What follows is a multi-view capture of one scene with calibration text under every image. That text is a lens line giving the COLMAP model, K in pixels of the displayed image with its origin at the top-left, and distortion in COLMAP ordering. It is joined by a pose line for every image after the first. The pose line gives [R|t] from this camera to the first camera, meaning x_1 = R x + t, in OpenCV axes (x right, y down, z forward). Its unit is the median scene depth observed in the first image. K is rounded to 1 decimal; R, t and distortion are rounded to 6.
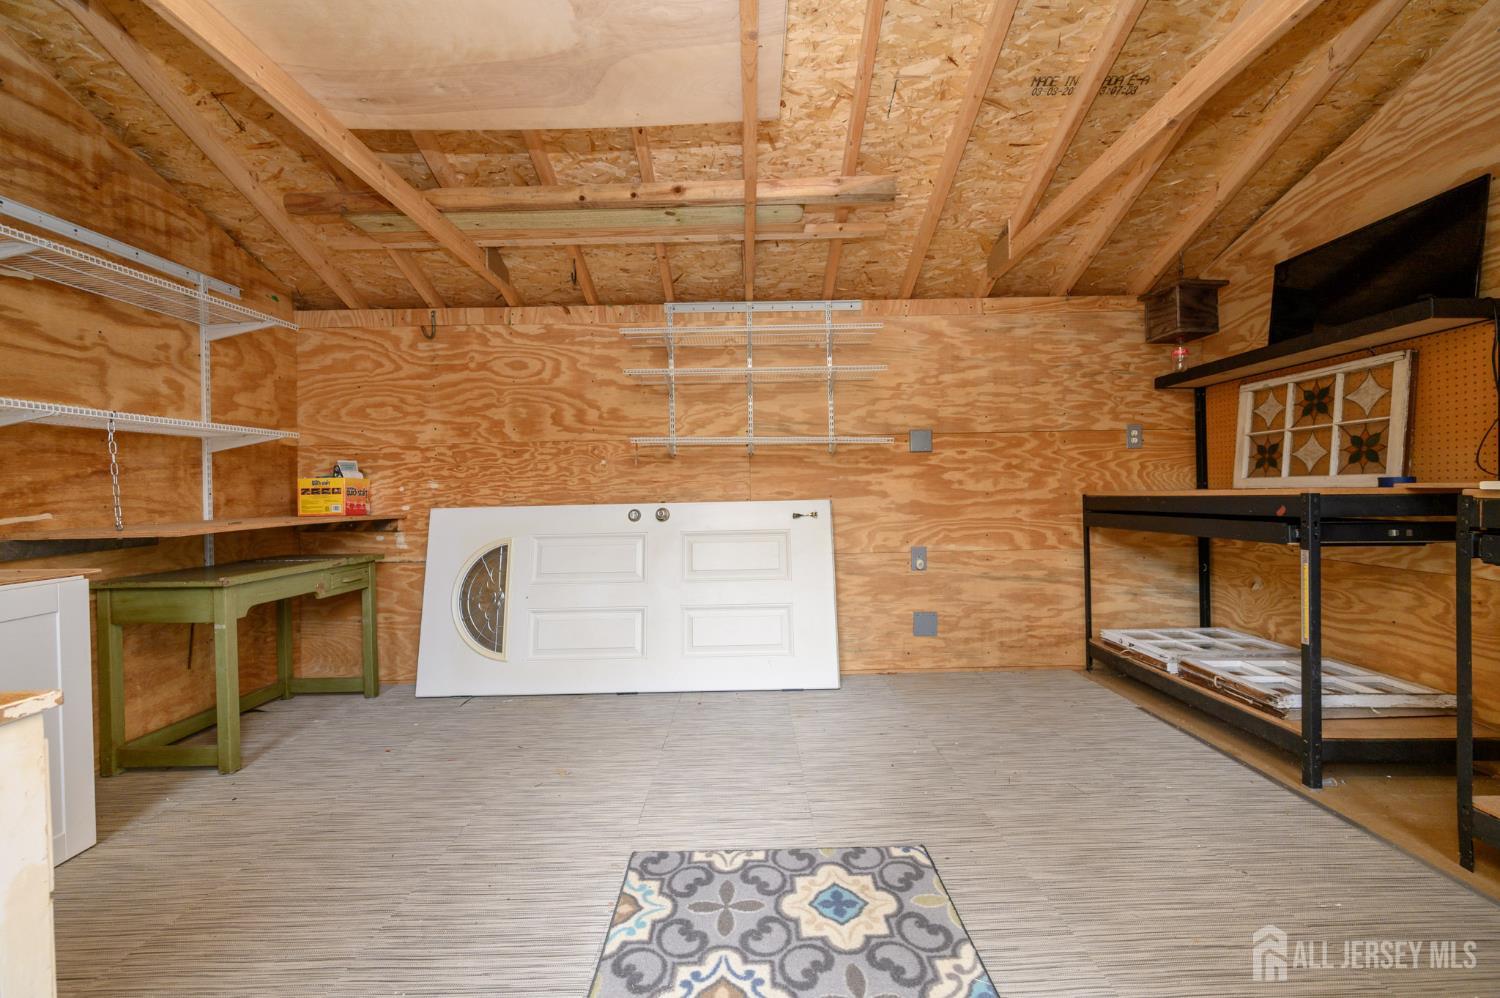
lens RADIAL K [[588.5, 0, 752.0], [0, 588.5, 497.4], [0, 0, 1]] dist [-0.000034, 0.000030]
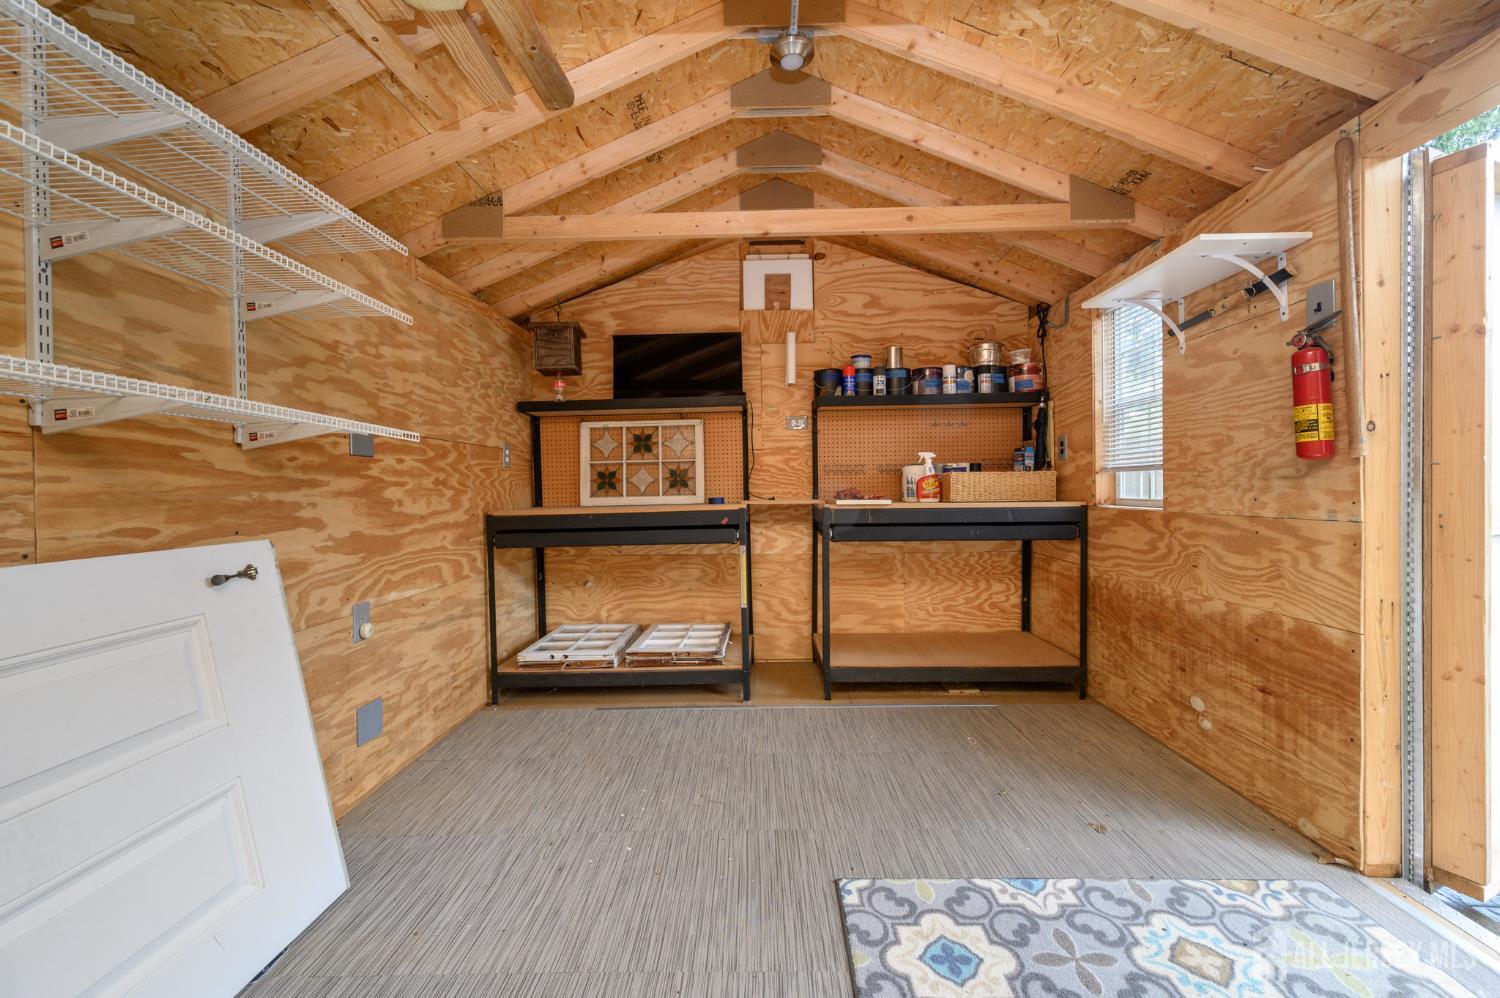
lens RADIAL K [[588.5, 0, 752.0], [0, 588.5, 497.4], [0, 0, 1]] dist [-0.000034, 0.000030]
pose [[0.027535, 0.001286, 0.999620, -0.346730], [0.027799, 0.999611, -0.002052, -0.018866], [-0.999234, 0.027845, 0.027489, 0.557745]]
